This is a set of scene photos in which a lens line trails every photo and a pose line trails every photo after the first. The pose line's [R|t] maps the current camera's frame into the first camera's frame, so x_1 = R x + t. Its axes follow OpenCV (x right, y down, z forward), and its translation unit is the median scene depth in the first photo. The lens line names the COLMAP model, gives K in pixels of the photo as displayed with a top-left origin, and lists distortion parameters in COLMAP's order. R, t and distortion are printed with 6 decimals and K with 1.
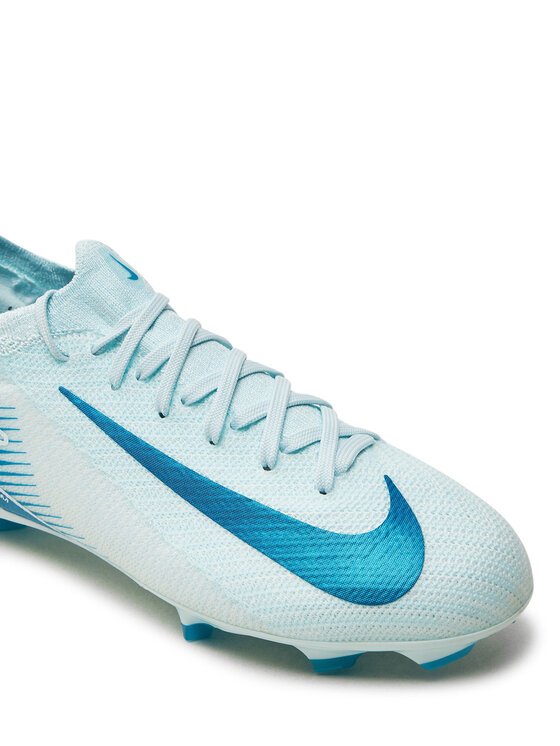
lens RADIAL K [[1719.9, 0, 280.0], [0, 1719.9, 373.0], [0, 0, 1]] dist [0.007190, -0.057629]
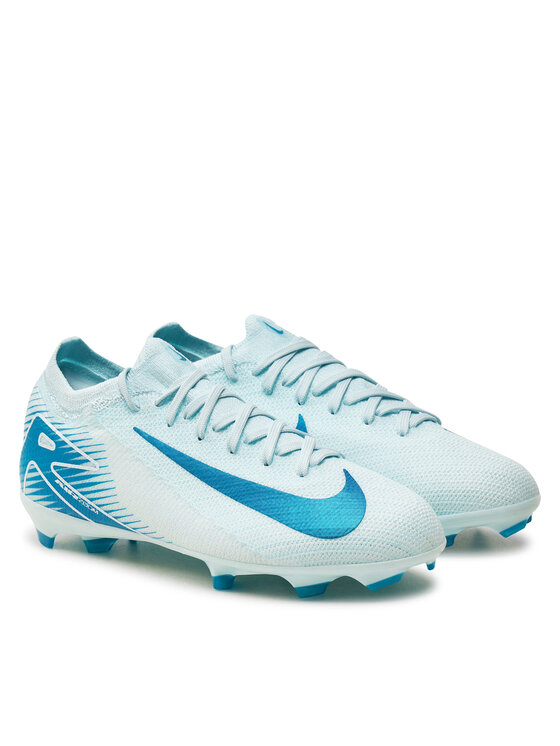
lens RADIAL K [[2212.9, 0, 280.0], [0, 2212.9, 373.0], [0, 0, 1]] dist [0.838285, 0.209171]
pose [[0.997426, -0.020985, -0.068558, 0.140002], [0.003284, 0.968577, -0.248691, 0.461209], [0.071623, 0.247826, 0.966153, -0.923588]]
